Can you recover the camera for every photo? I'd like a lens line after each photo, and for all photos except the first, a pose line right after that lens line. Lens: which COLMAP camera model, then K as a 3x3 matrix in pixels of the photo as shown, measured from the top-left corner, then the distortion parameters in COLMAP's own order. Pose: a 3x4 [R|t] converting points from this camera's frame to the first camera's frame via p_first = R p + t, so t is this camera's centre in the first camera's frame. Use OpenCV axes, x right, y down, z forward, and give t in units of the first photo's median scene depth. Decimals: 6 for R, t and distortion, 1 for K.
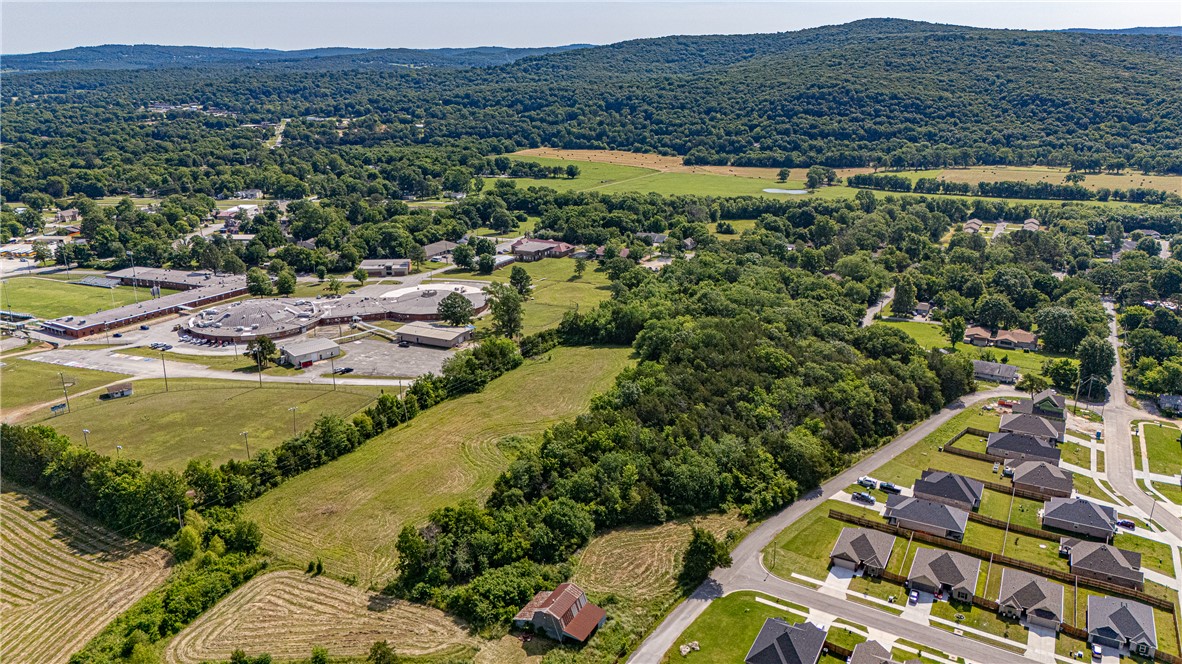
lens RADIAL K [[865.1, 0, 591.0], [0, 865.1, 332.4], [0, 0, 1]] dist [0.075757, -0.075974]
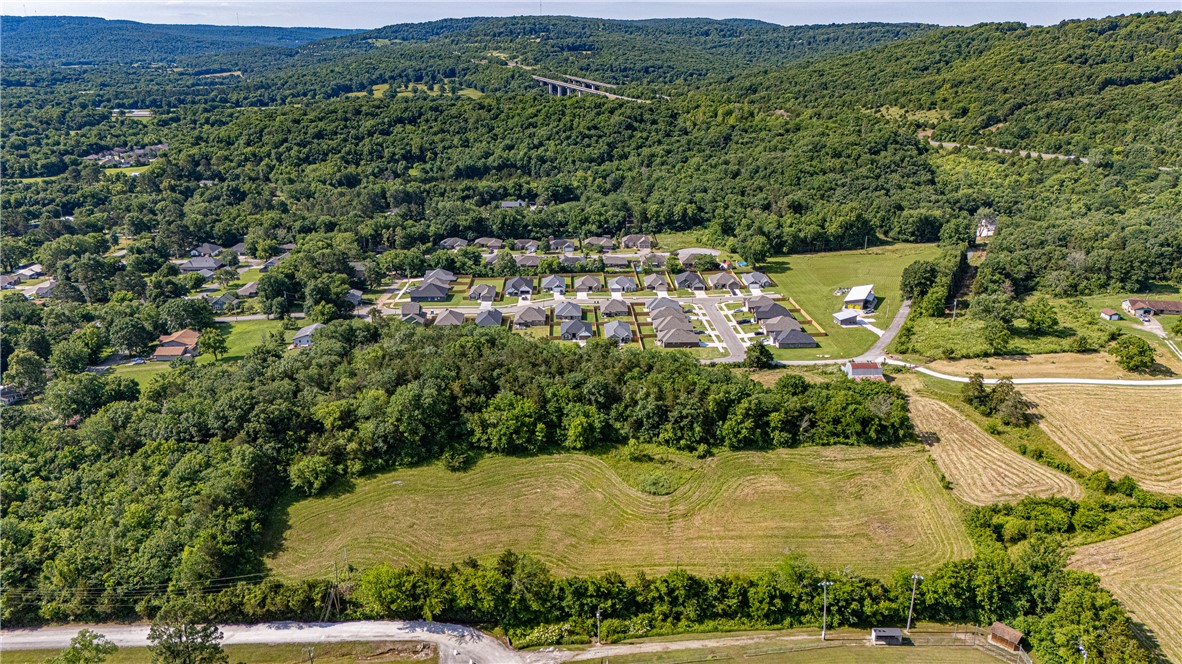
lens RADIAL K [[865.1, 0, 590.2], [0, 865.1, 329.5], [0, 0, 1]] dist [0.075757, -0.075974]
pose [[-0.497211, -0.273468, 0.823406, -0.385964], [0.269577, 0.853365, 0.446202, -0.222519], [-0.824688, 0.443828, -0.350582, 0.663599]]
